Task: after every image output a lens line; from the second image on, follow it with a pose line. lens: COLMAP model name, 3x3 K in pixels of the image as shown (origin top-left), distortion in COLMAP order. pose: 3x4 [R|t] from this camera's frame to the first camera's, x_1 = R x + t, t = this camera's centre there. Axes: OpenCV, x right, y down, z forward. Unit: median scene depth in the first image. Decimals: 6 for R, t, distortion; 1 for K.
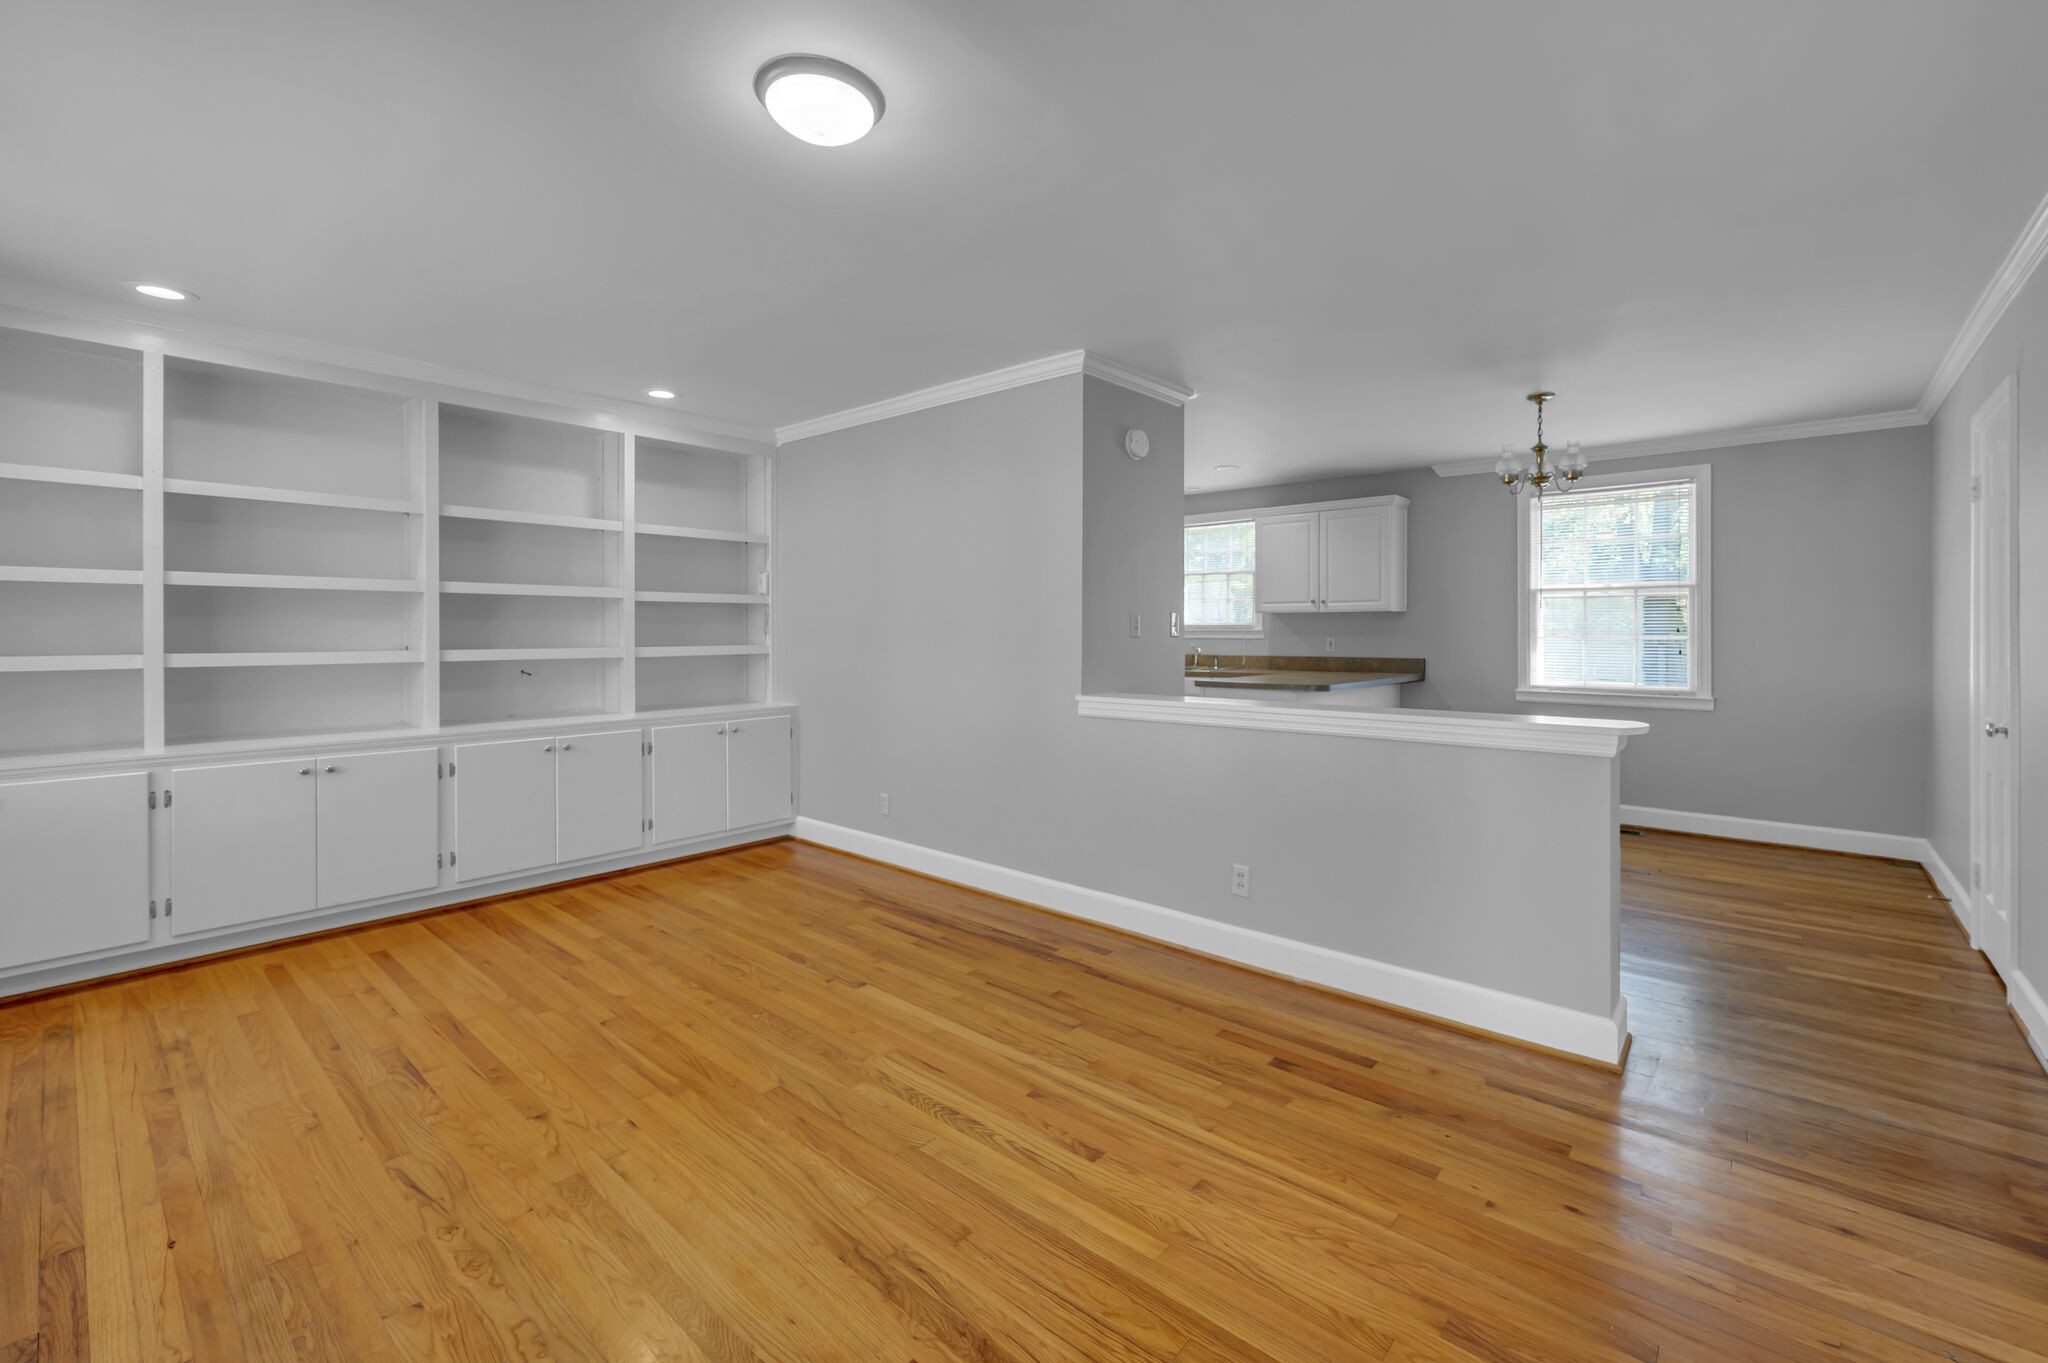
lens RADIAL K [[856.0, 0, 1055.8], [0, 856.0, 632.9], [0, 0, 1]] dist [-0.000914, -0.000135]
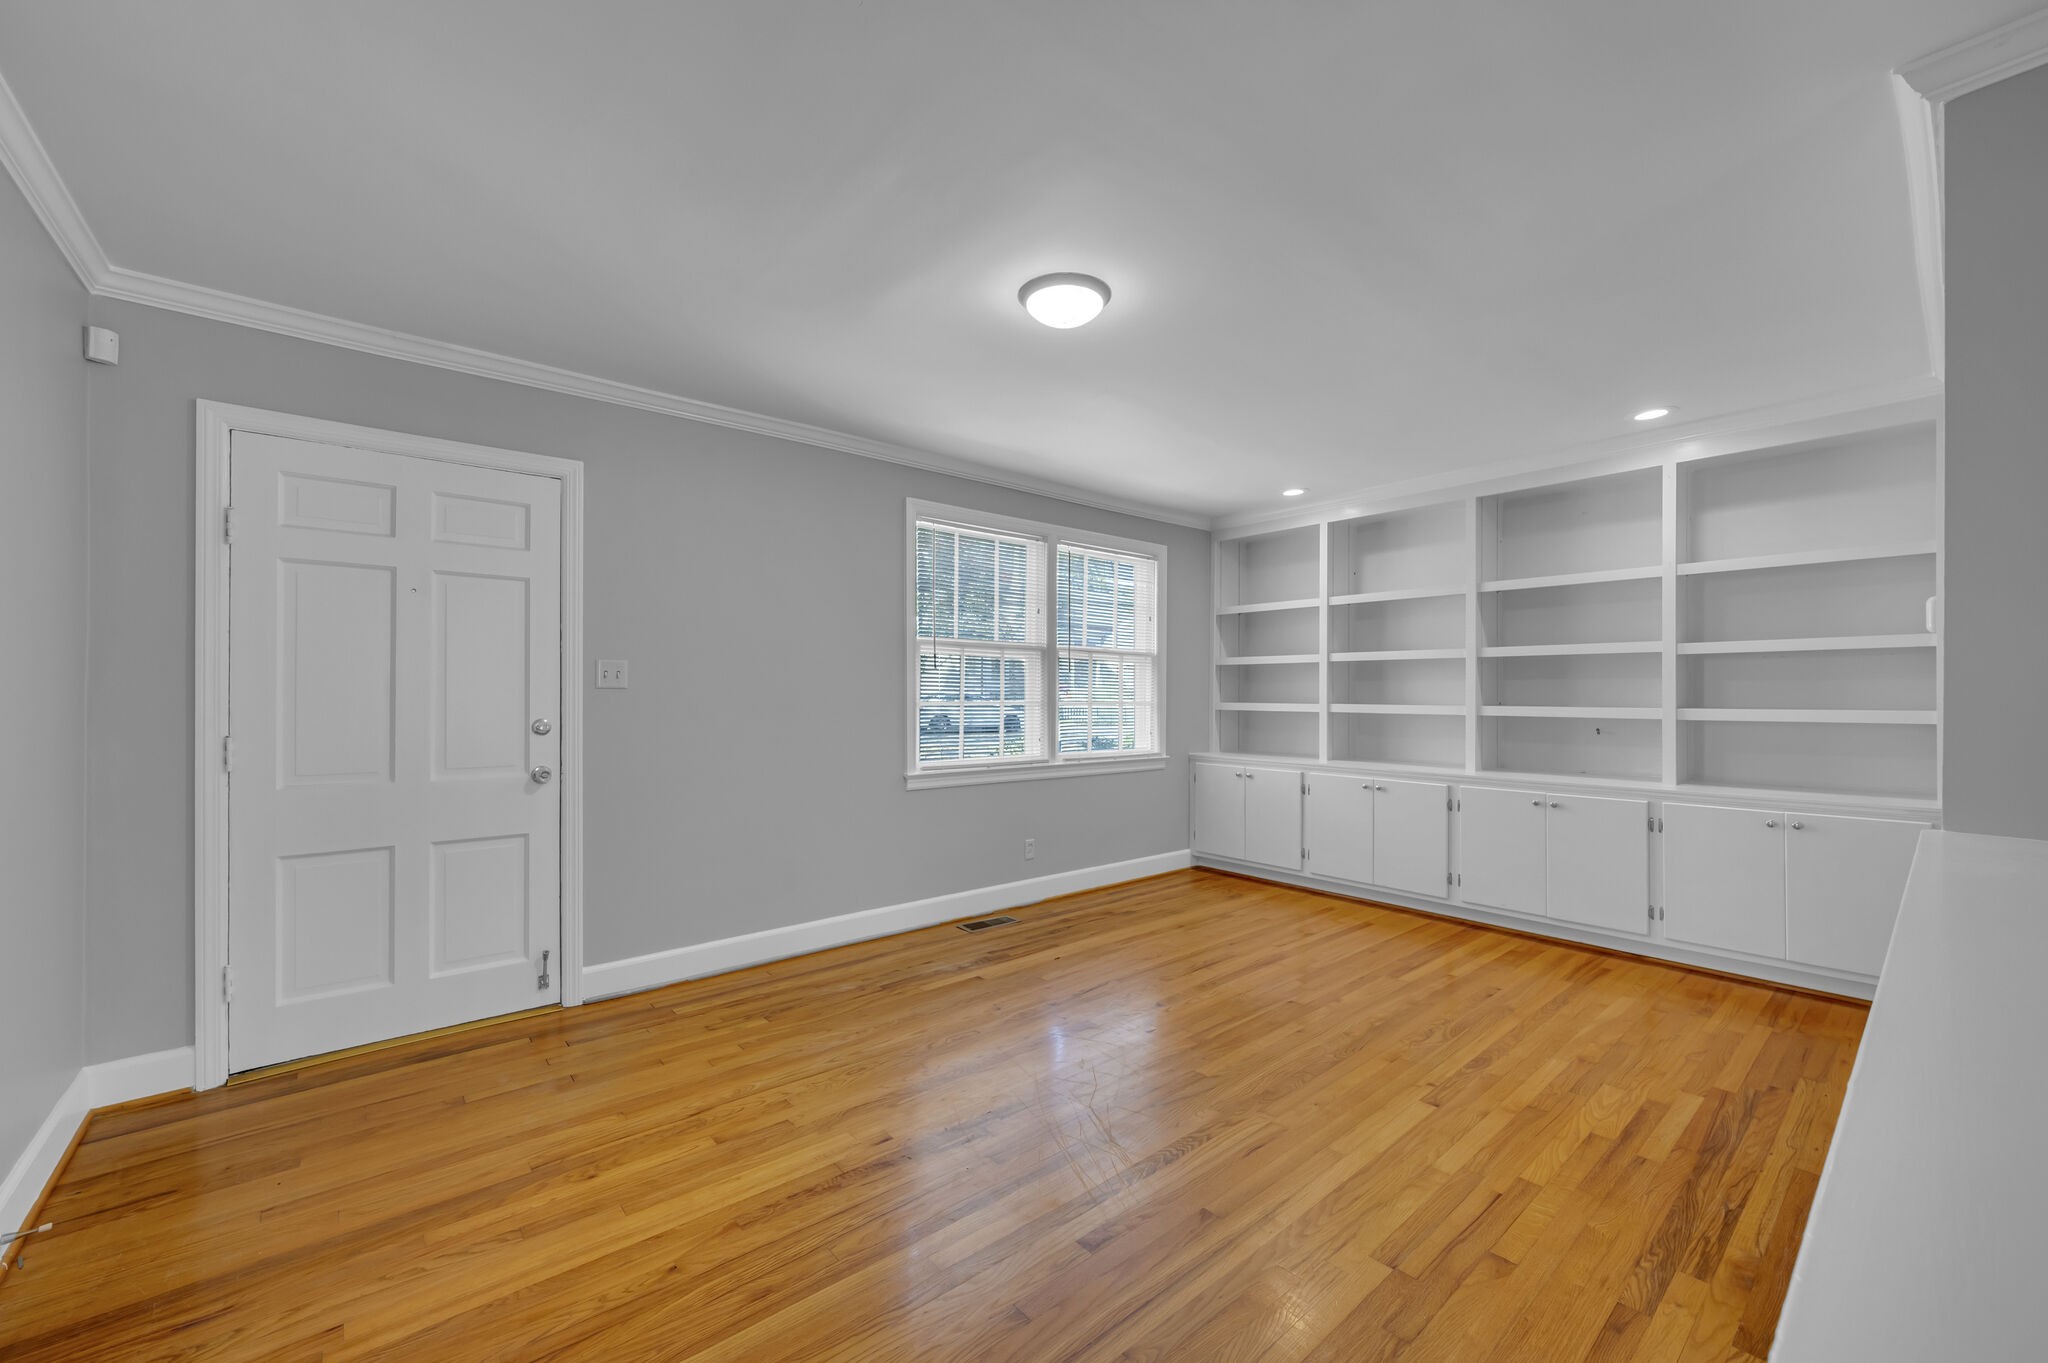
lens RADIAL K [[805.6, 0, 1023.9], [0, 805.6, 676.6], [0, 0, 1]] dist [-0.000703, -0.000180]
pose [[-0.162179, -0.015522, -0.986639, 0.594419], [-0.001939, 0.999879, -0.015412, -0.002288], [0.986759, -0.000586, -0.162190, 0.675628]]
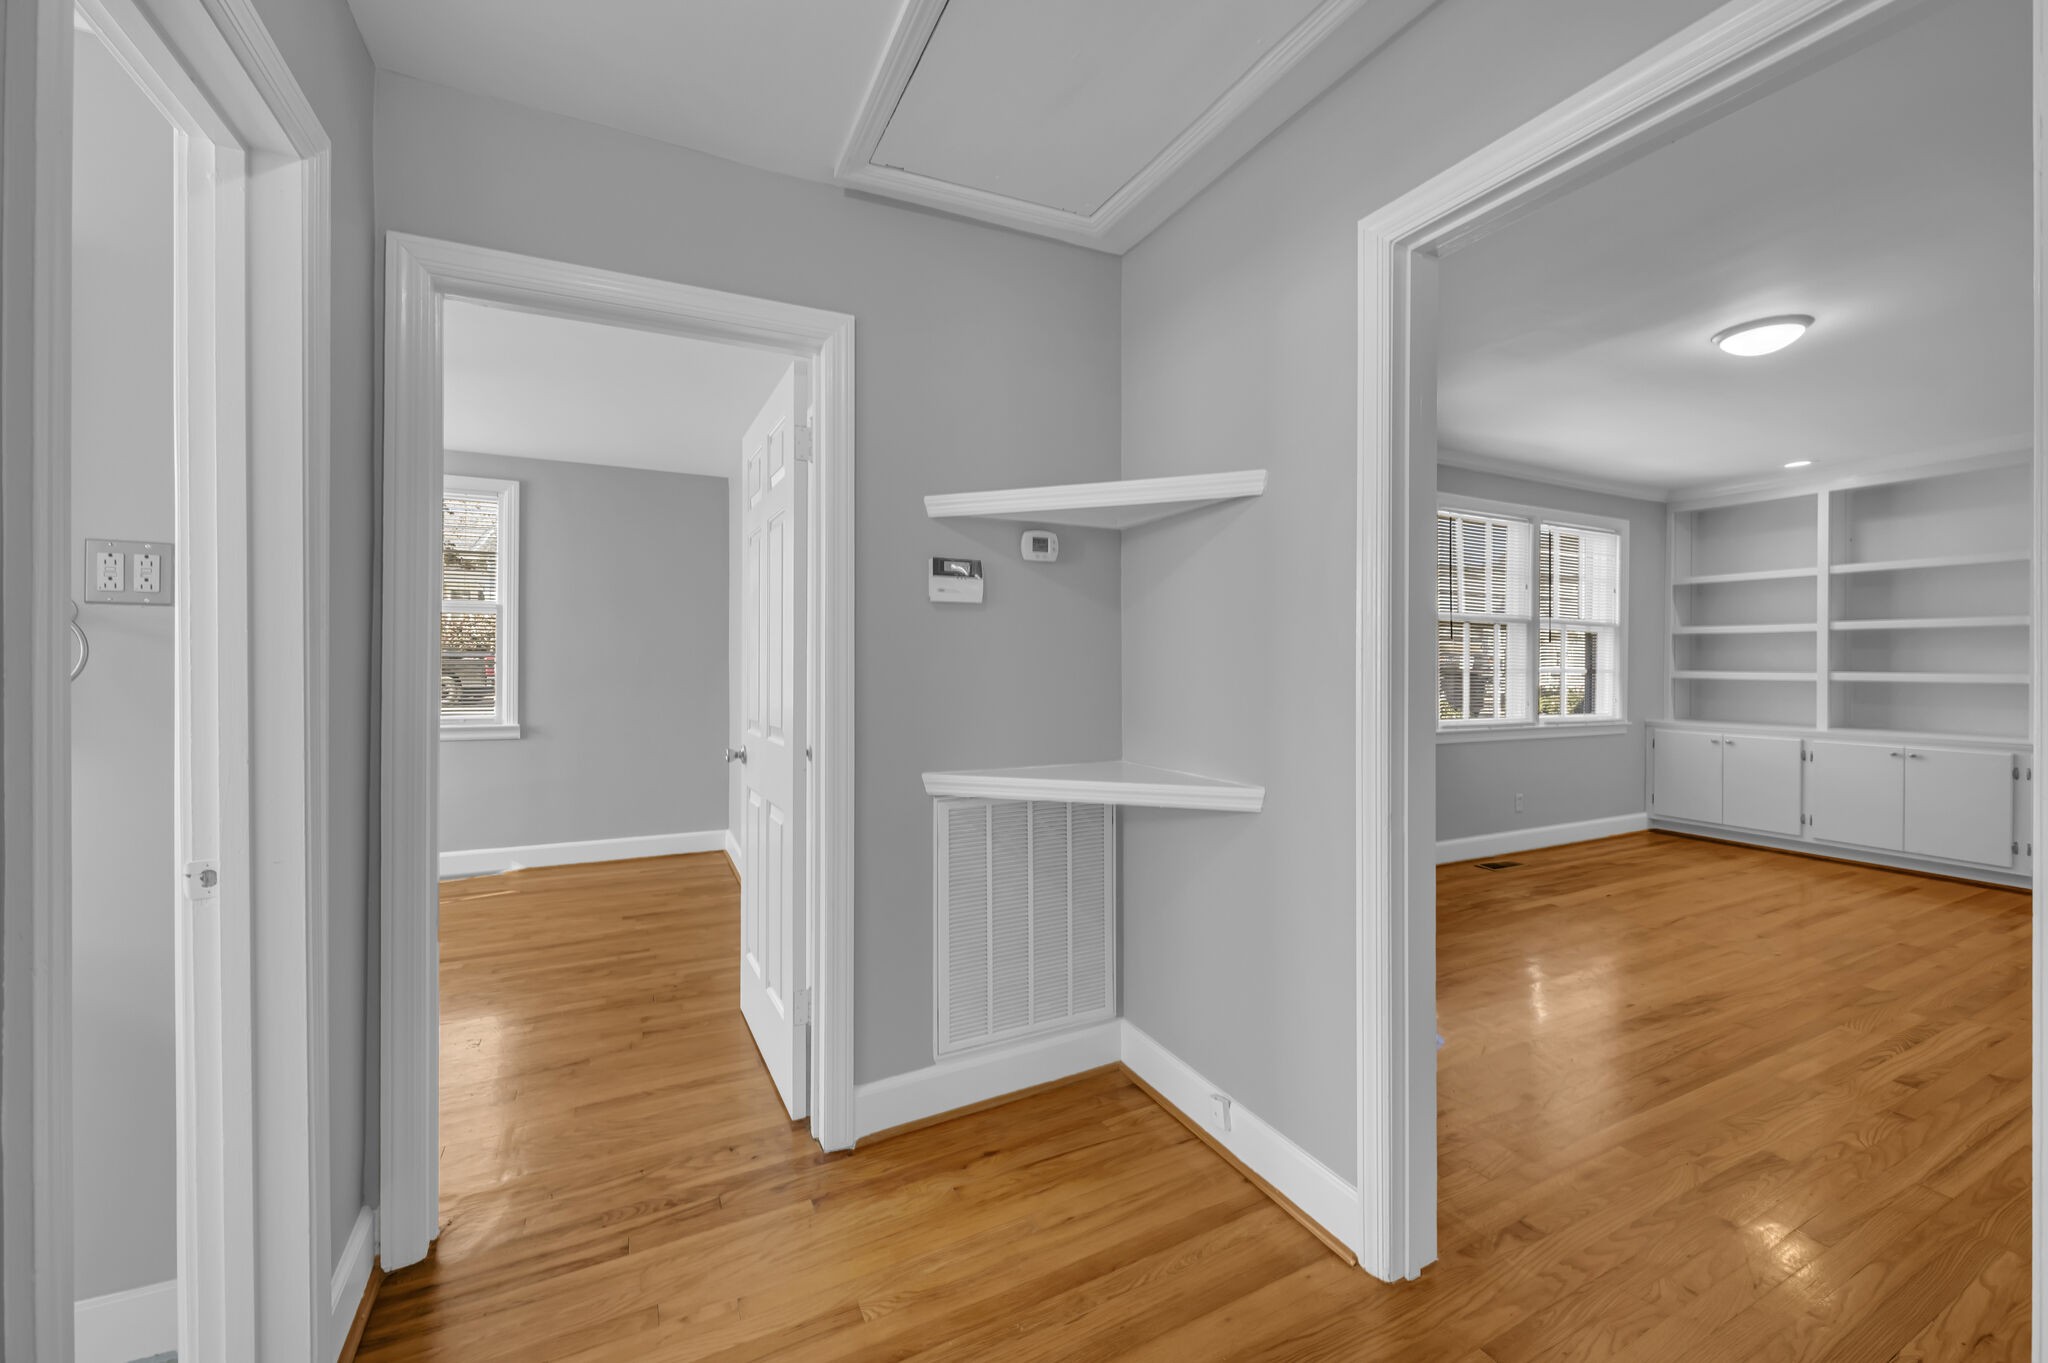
lens RADIAL K [[810.0, 0, 1027.9], [0, 810.0, 654.9], [0, 0, 1]] dist [-0.000421, 0.000090]
pose [[-0.388607, -0.002924, -0.921399, 1.018130], [-0.001479, 0.999996, -0.002549, -0.002554], [0.921403, 0.000372, -0.388609, 0.178081]]
